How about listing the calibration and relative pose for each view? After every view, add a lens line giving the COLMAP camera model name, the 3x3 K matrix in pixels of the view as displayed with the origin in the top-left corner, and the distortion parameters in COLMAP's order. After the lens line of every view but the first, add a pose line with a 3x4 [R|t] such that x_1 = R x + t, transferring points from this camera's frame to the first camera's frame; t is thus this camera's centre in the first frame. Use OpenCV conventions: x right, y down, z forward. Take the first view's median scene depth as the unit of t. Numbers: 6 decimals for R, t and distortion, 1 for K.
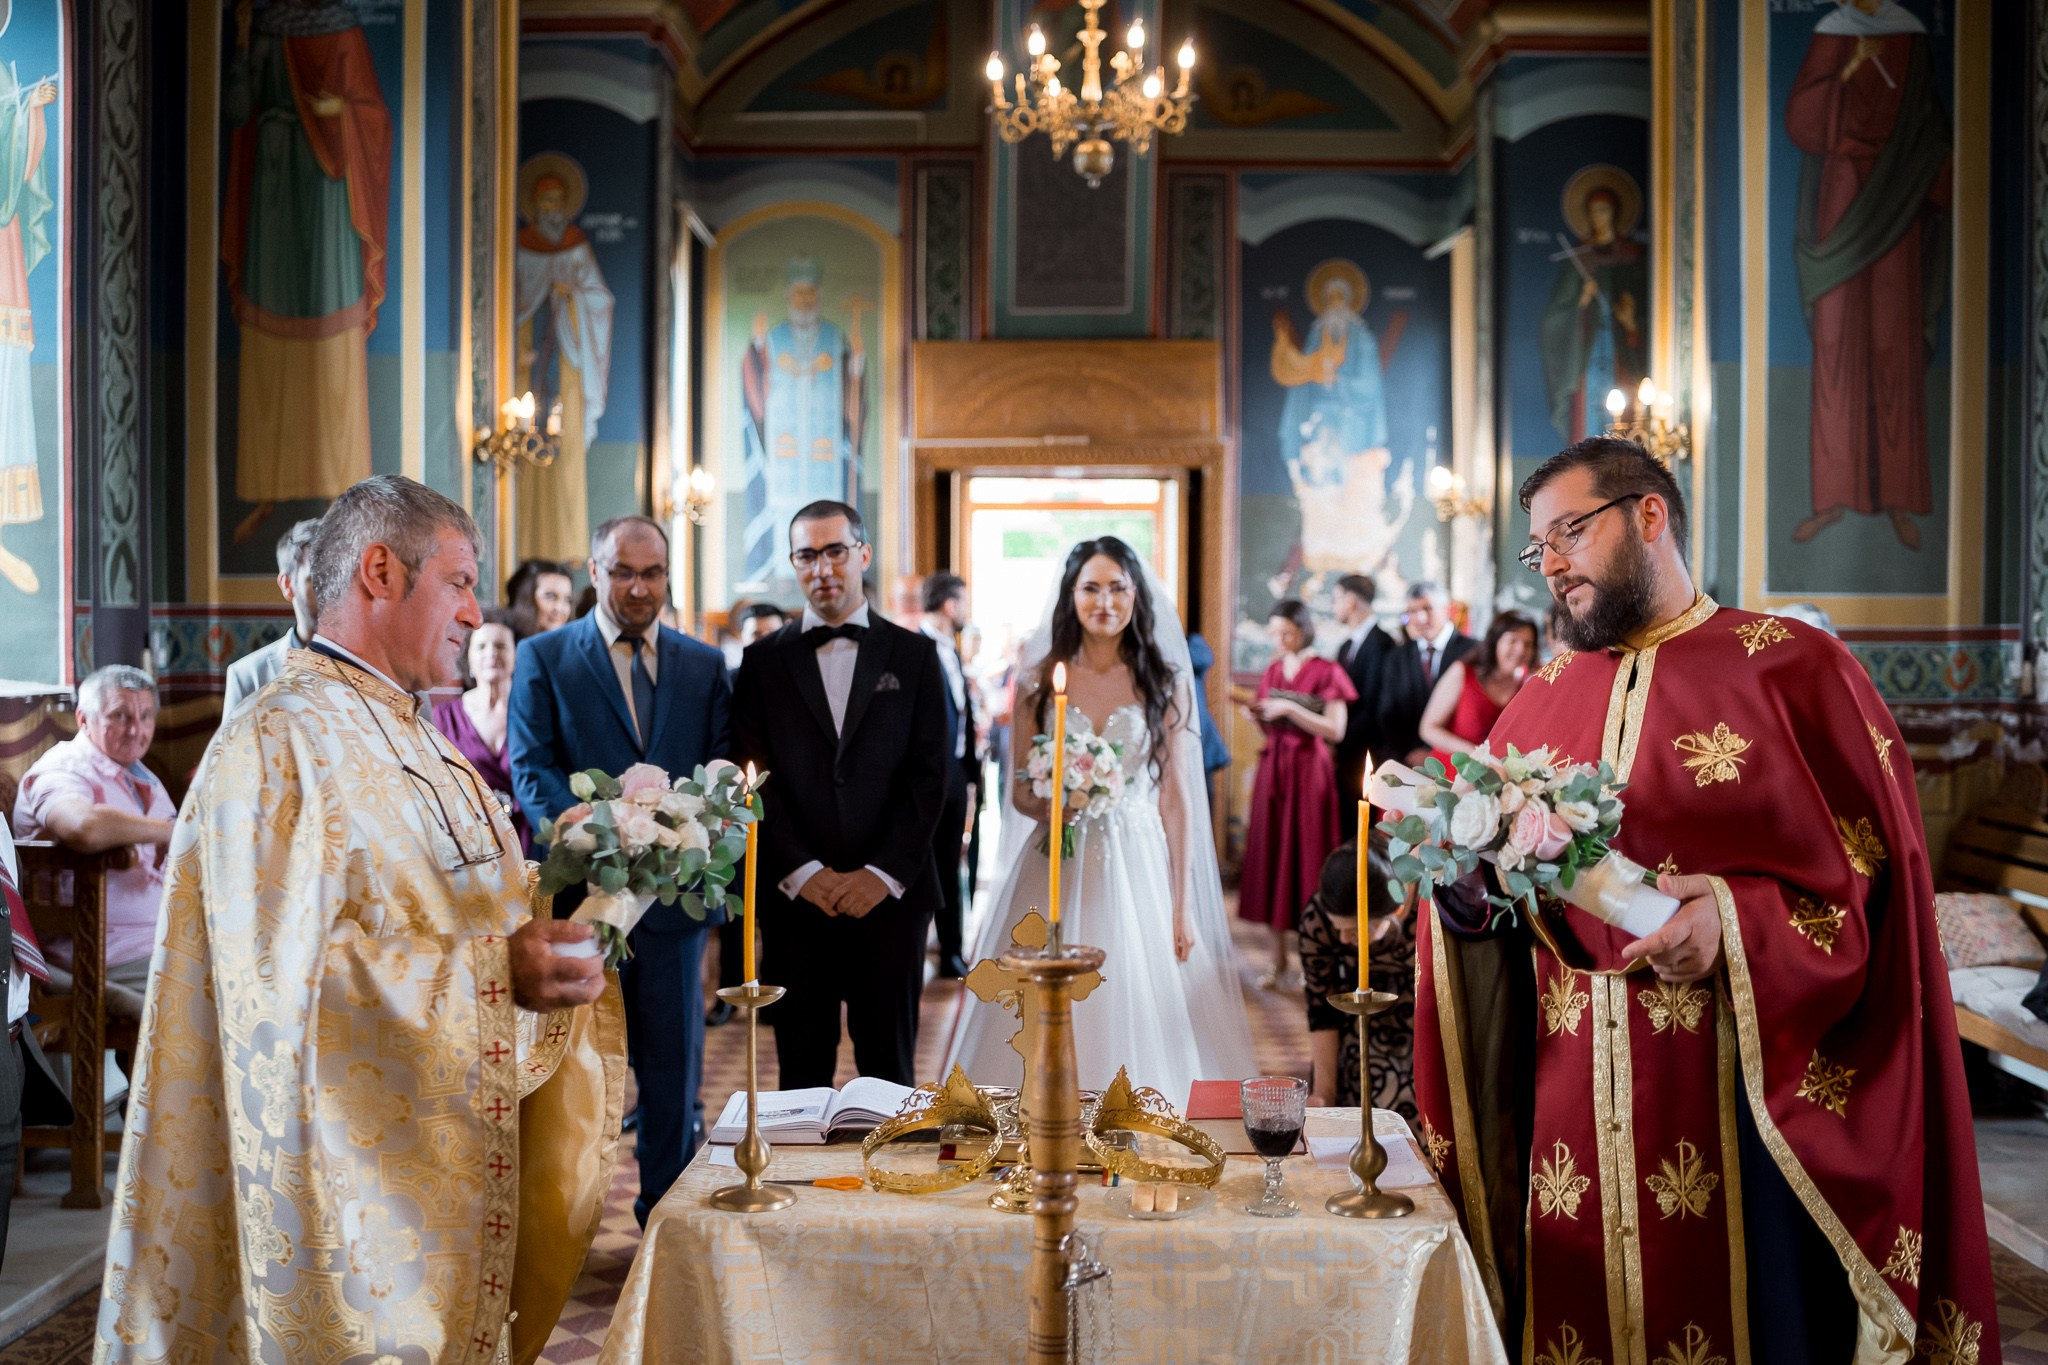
lens RADIAL K [[1974.8, 0, 1034.0], [0, 1974.8, 665.1], [0, 0, 1]] dist [-0.006410, -0.095027]
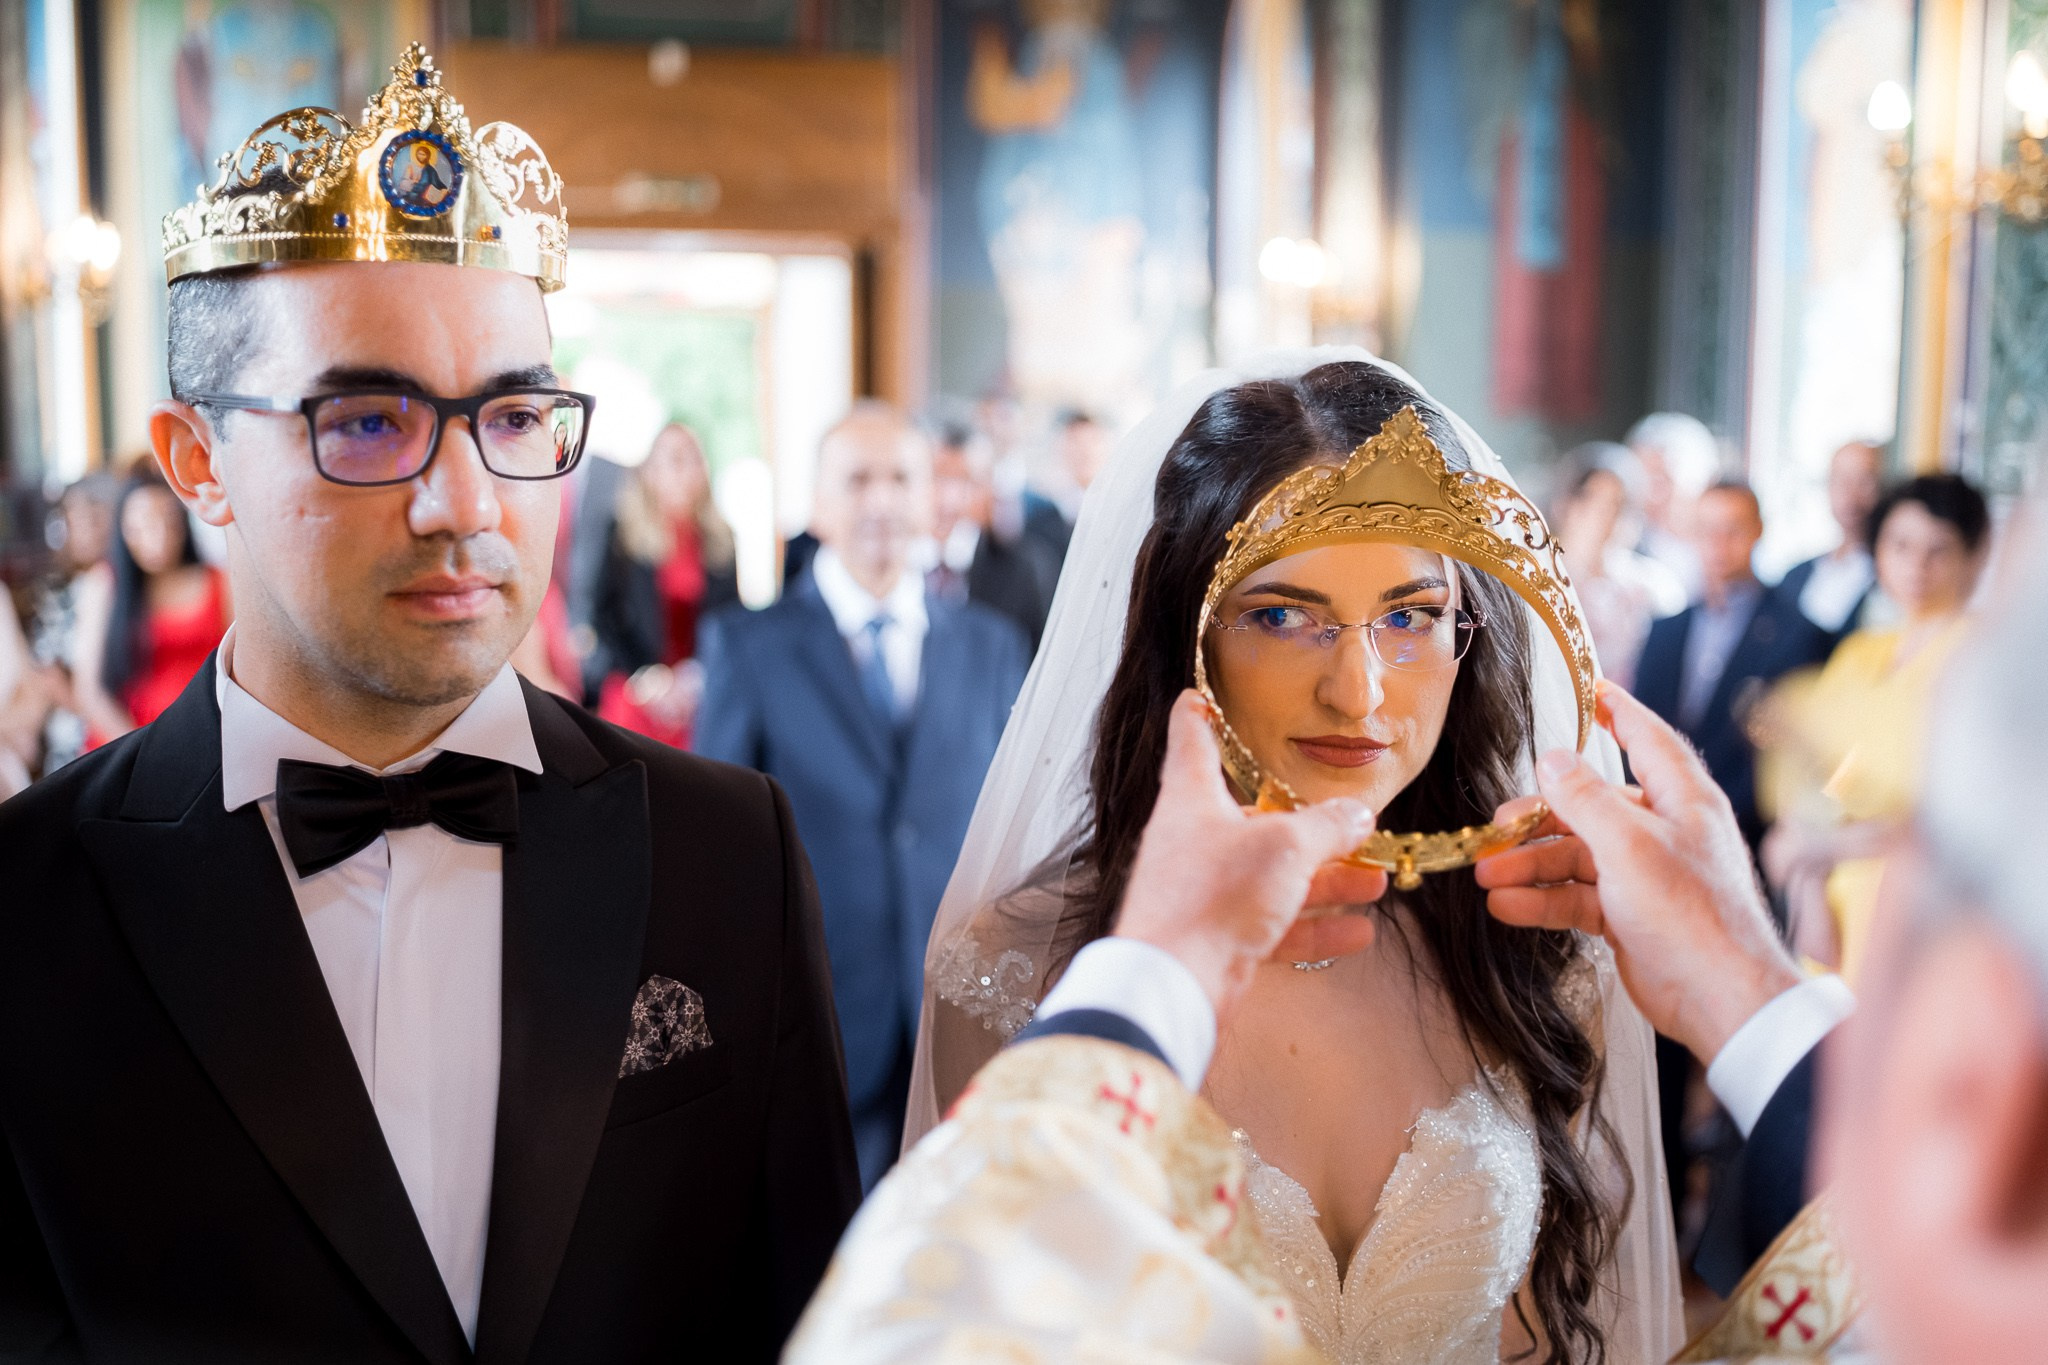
lens RADIAL K [[1974.8, 0, 1034.0], [0, 1974.8, 665.1], [0, 0, 1]] dist [-0.006410, -0.095027]
pose [[0.969987, -0.022083, 0.242152, -0.033430], [-0.001342, 0.995366, 0.096148, -0.019769], [-0.243153, -0.093587, 0.965463, 0.304772]]
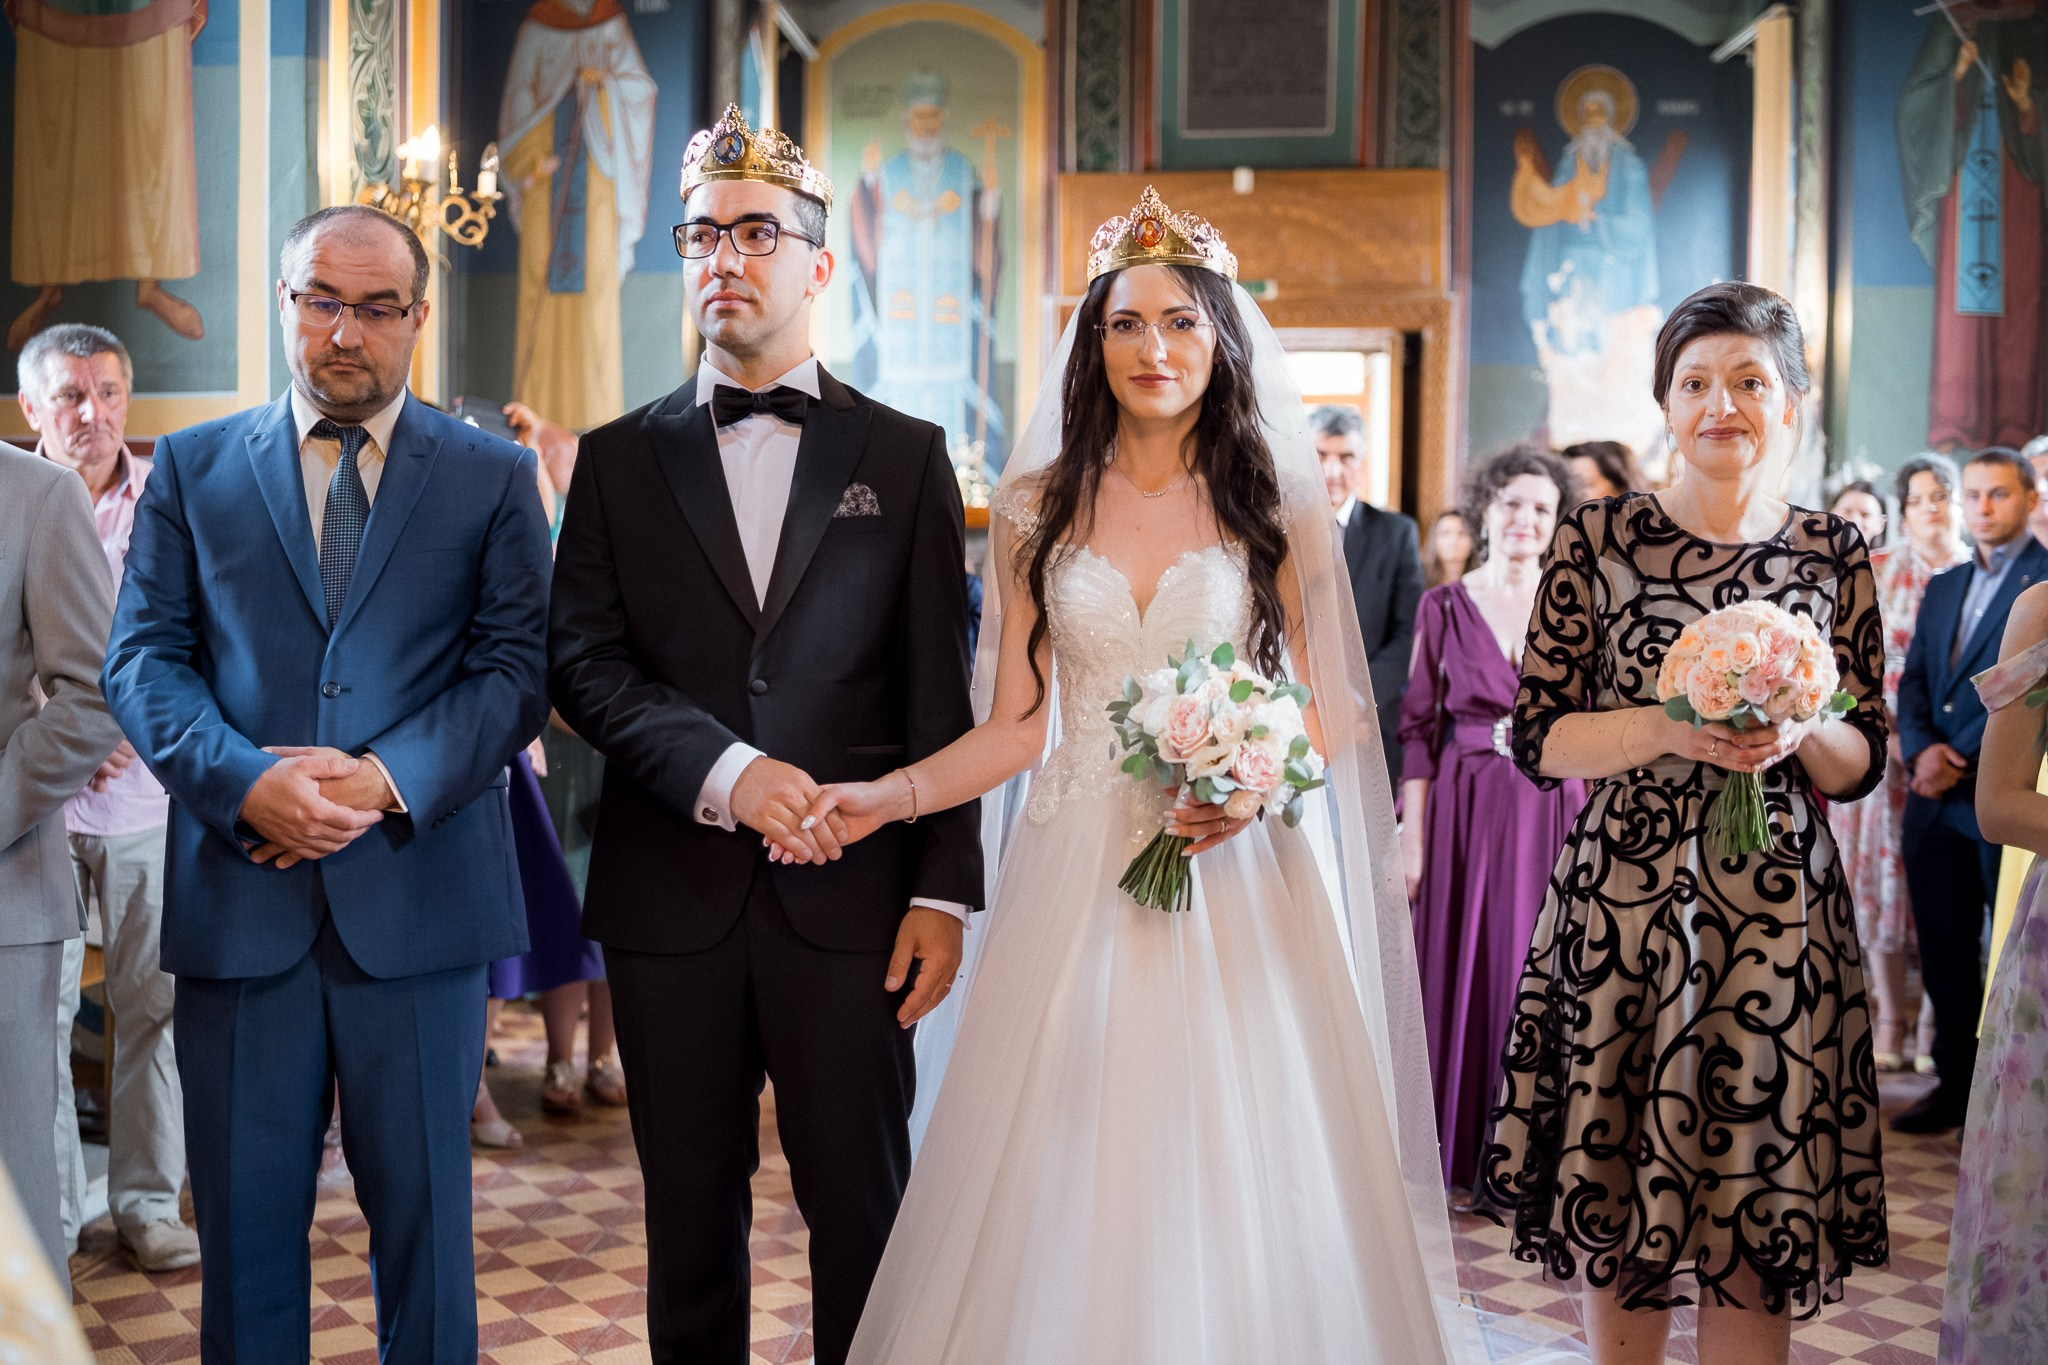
lens RADIAL K [[1974.8, 0, 1034.0], [0, 1974.8, 665.1], [0, 0, 1]] dist [-0.006410, -0.095027]
pose [[0.995309, 0.009588, -0.096271, 0.007763], [-0.007019, 0.999611, 0.026983, 0.014395], [0.096493, -0.026181, 0.994989, 0.192757]]
